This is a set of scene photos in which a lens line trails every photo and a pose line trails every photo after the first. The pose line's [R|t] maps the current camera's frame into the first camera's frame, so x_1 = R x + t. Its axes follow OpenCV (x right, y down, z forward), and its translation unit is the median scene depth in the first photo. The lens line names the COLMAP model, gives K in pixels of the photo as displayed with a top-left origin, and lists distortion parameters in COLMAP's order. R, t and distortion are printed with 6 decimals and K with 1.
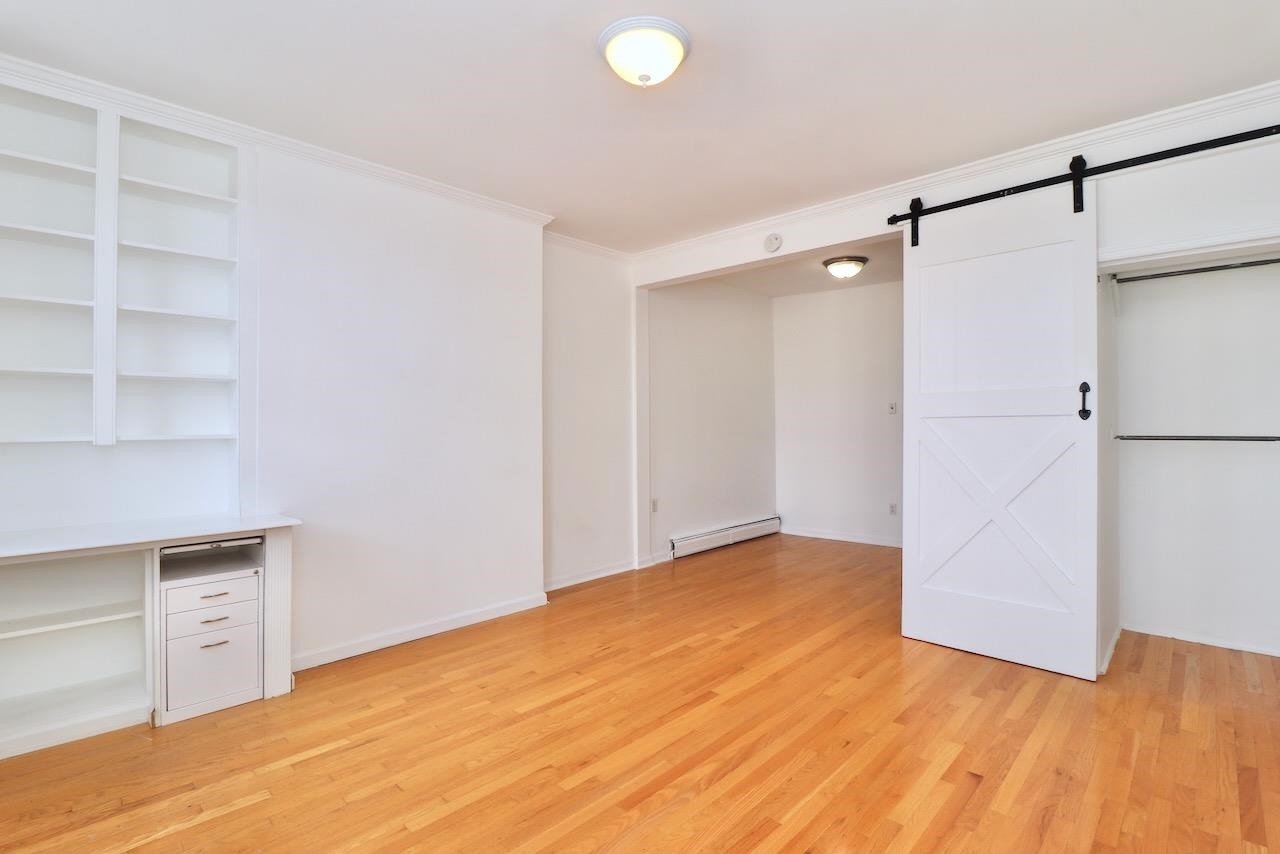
lens RADIAL K [[593.5, 0, 640.0], [0, 593.5, 422.4], [0, 0, 1]] dist [0.000092, -0.011401]
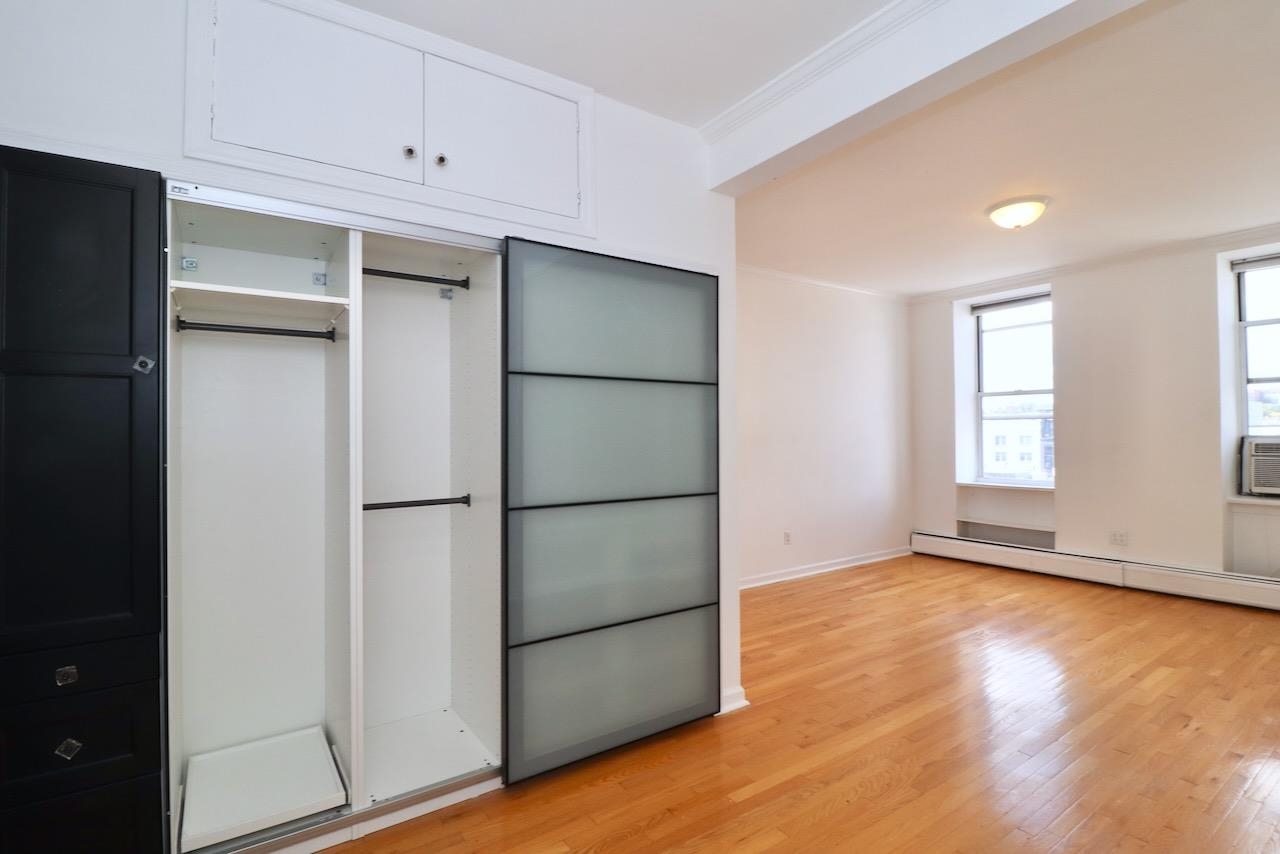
lens RADIAL K [[601.9, 0, 640.0], [0, 601.9, 427.0], [0, 0, 1]] dist [0.001943, -0.013116]
pose [[-0.979423, 0.017602, 0.201047, 0.545201], [0.015179, 0.999793, -0.013584, -0.009871], [-0.201245, -0.010253, -0.979487, 2.170100]]
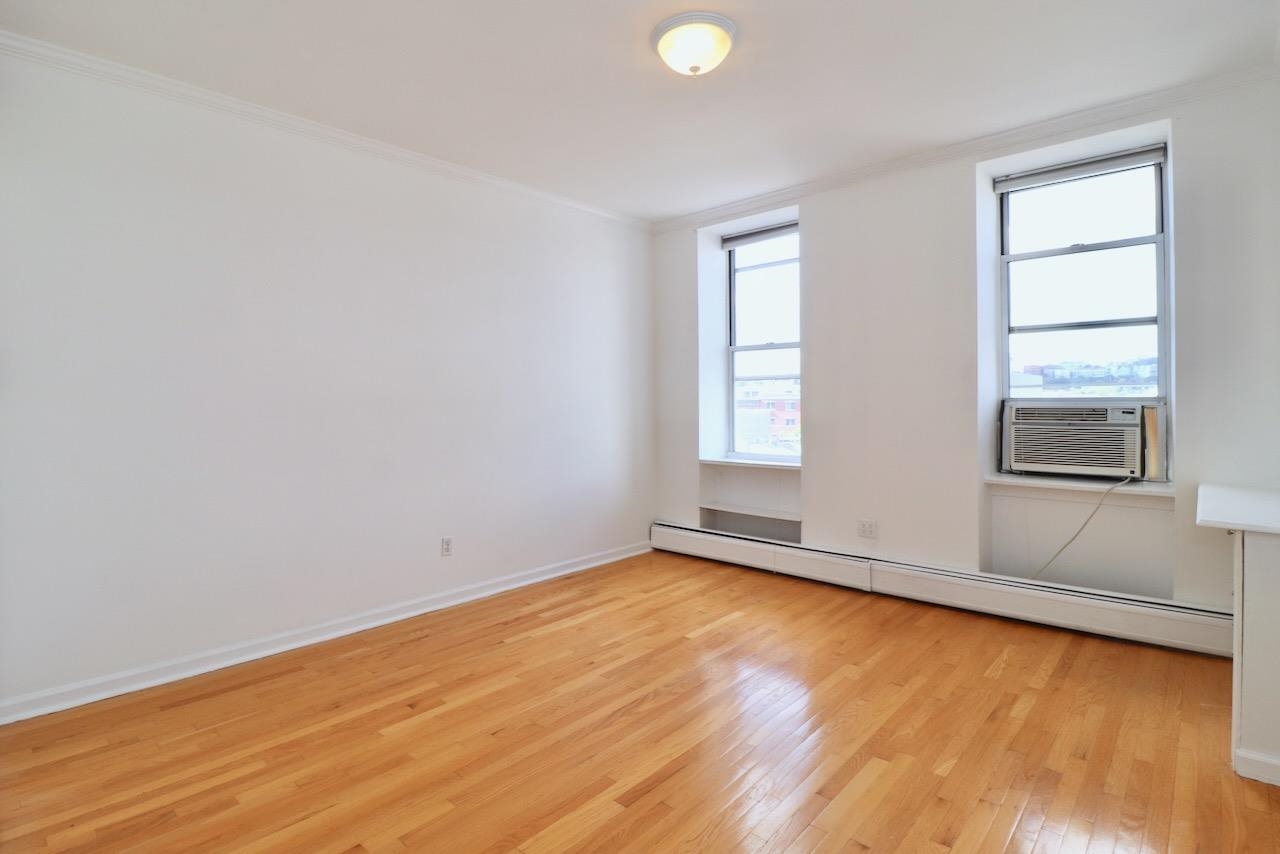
lens RADIAL K [[622.4, 0, 638.0], [0, 622.4, 402.1], [0, 0, 1]] dist [0.011176, -0.018148]
pose [[-0.999461, 0.014557, -0.029438, 0.115265], [0.014608, 0.999892, -0.001530, 0.014294], [0.029412, -0.001959, -0.999565, 1.608053]]
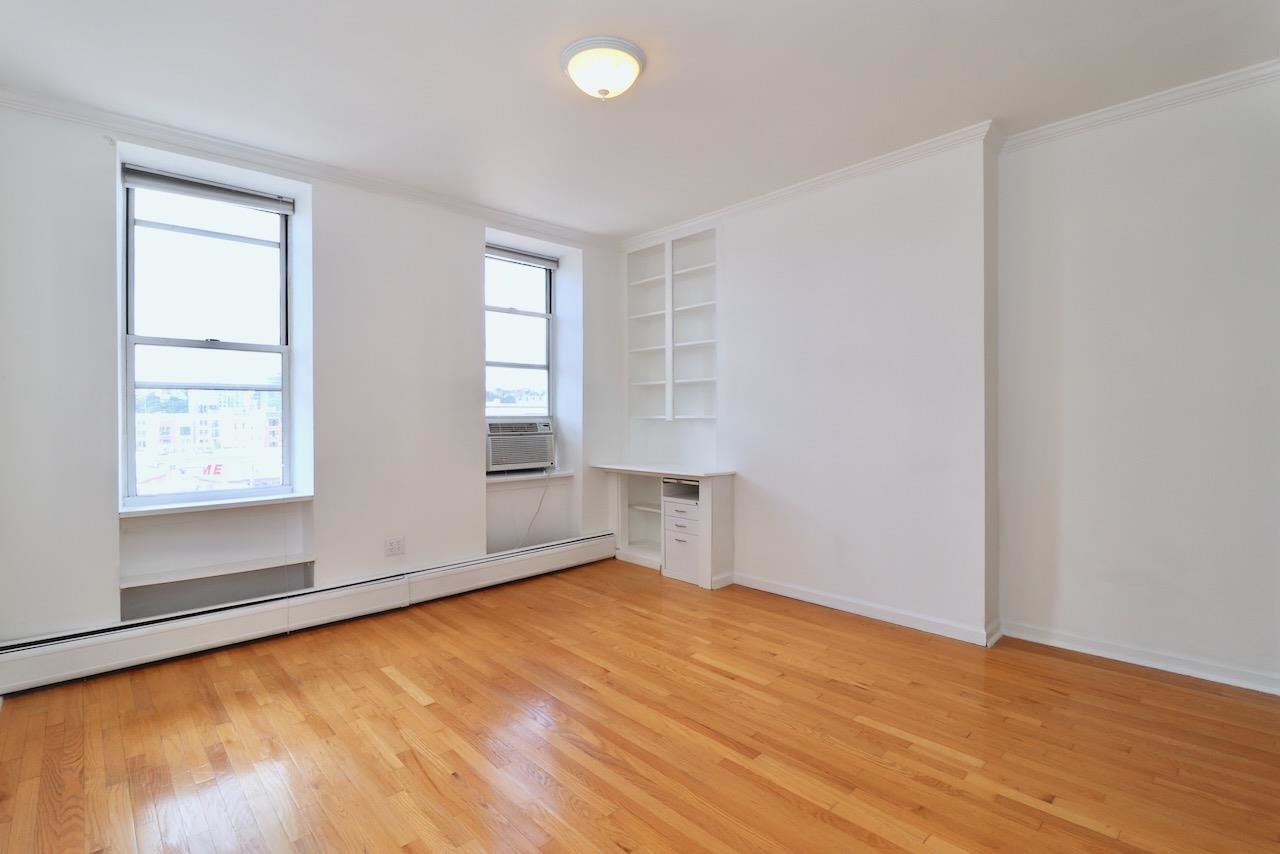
lens RADIAL K [[593.5, 0, 640.0], [0, 593.5, 422.4], [0, 0, 1]] dist [0.000092, -0.011401]
pose [[-0.043308, 0.015325, -0.998944, 0.845684], [0.009800, 0.999841, 0.014914, 0.012973], [0.999014, -0.009144, -0.043451, 0.845346]]
